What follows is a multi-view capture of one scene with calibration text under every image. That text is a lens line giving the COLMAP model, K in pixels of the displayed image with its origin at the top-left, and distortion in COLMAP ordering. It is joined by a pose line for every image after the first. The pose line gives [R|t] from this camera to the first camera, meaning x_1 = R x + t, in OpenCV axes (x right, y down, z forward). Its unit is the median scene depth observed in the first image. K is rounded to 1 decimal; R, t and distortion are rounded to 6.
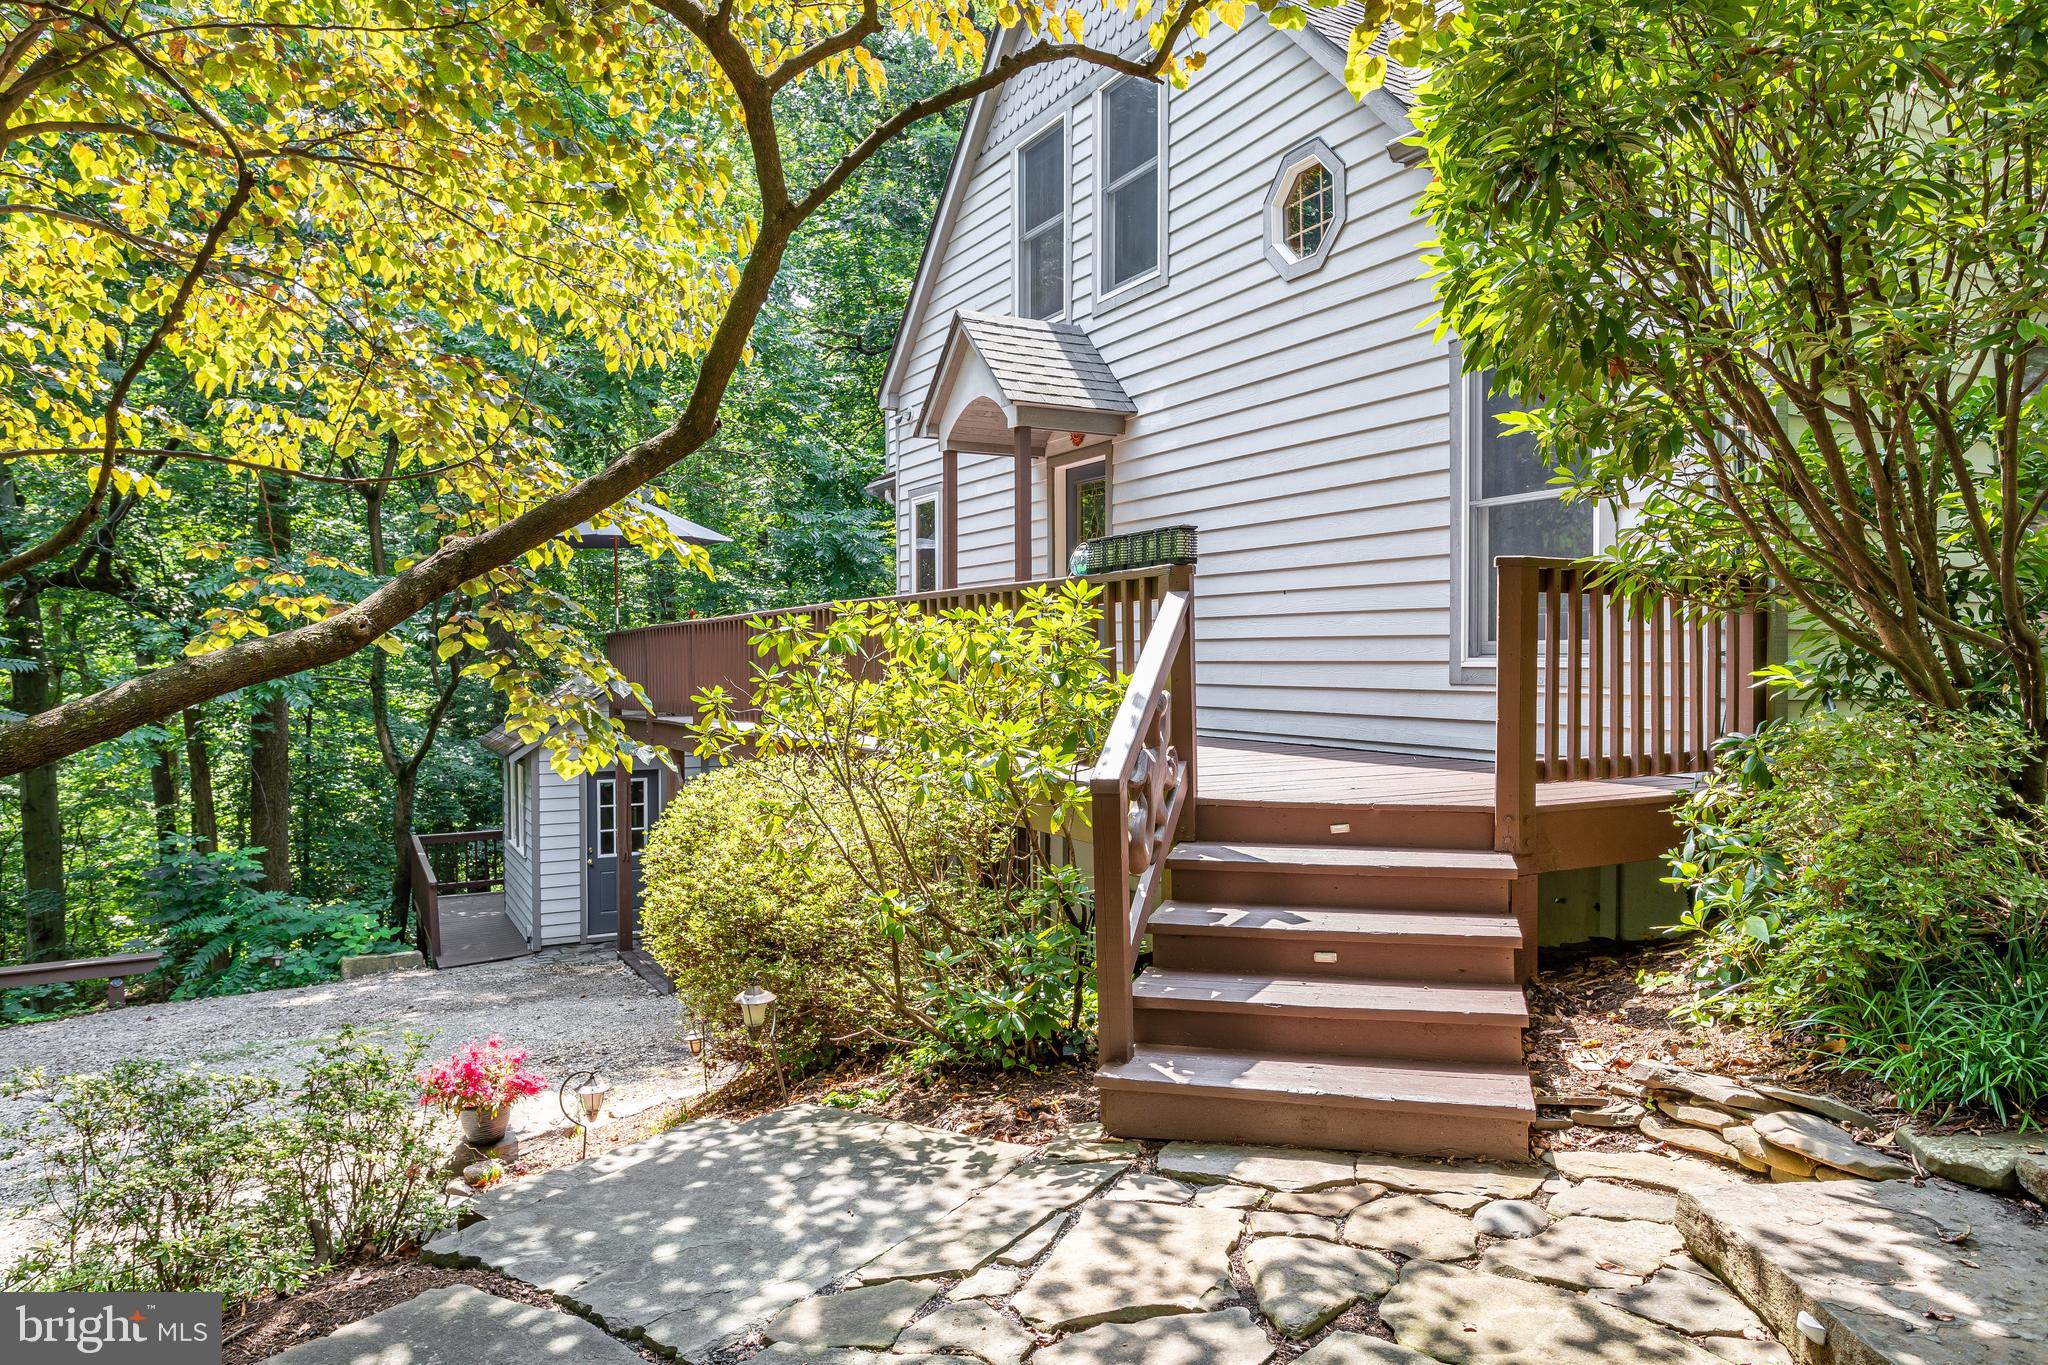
lens RADIAL K [[1355.3, 0, 1024.0], [0, 1355.3, 682.5], [0, 0, 1]] dist [0.002876, 0.000547]
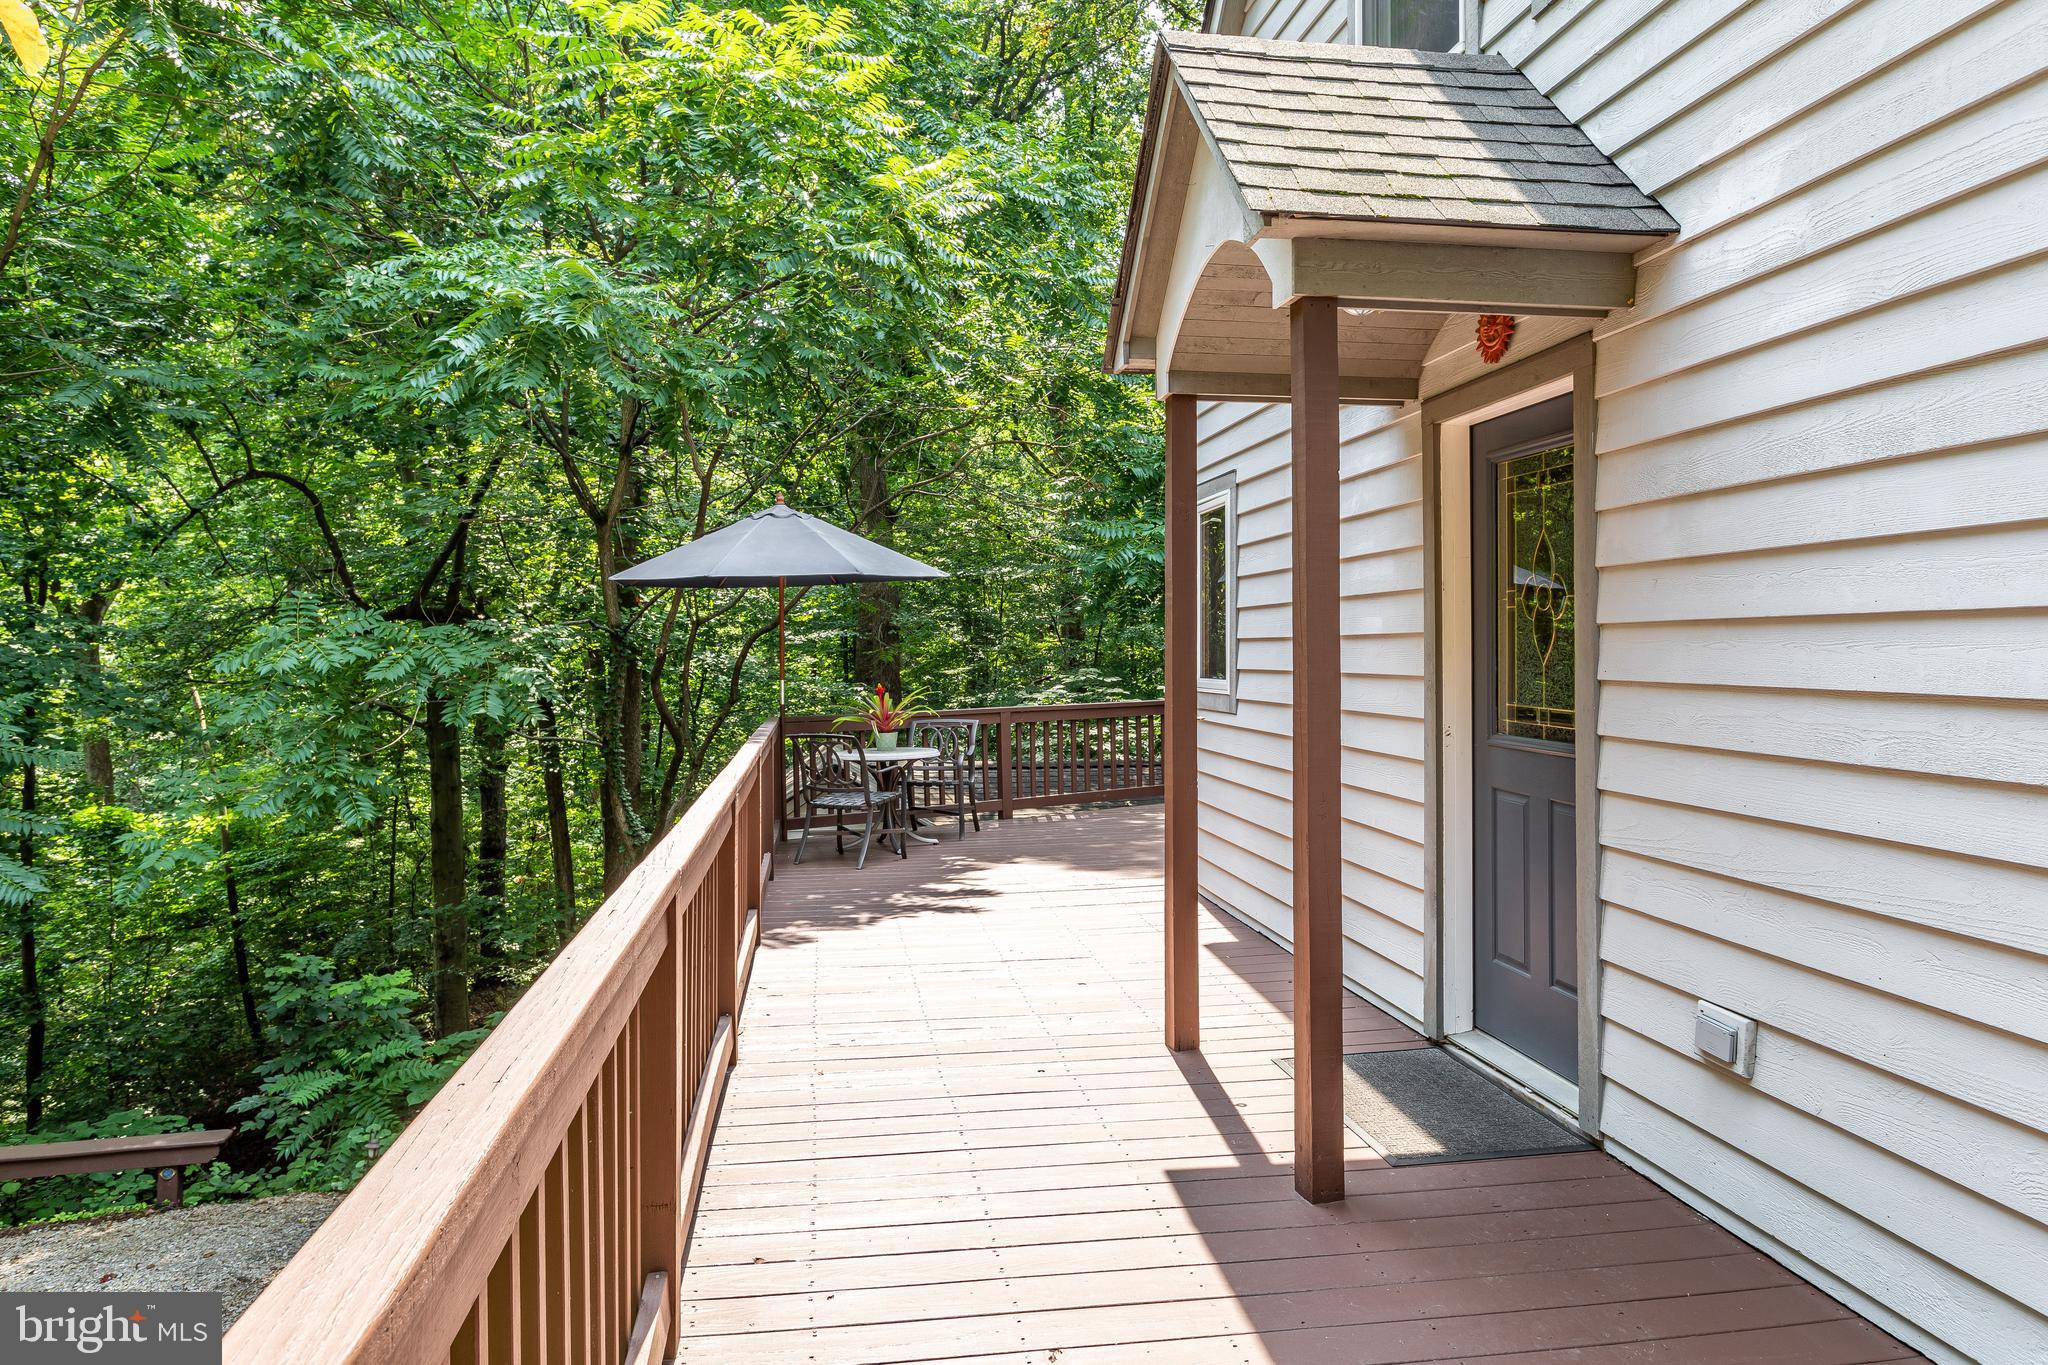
lens RADIAL K [[1291.1, 0, 1026.0], [0, 1291.1, 653.8], [0, 0, 1]] dist [-0.003492, 0.000938]
pose [[0.941998, -0.000917, -0.335616, 0.037474], [-0.003124, 0.999929, -0.011502, -0.087509], [0.335603, 0.011883, 0.941929, 0.617902]]
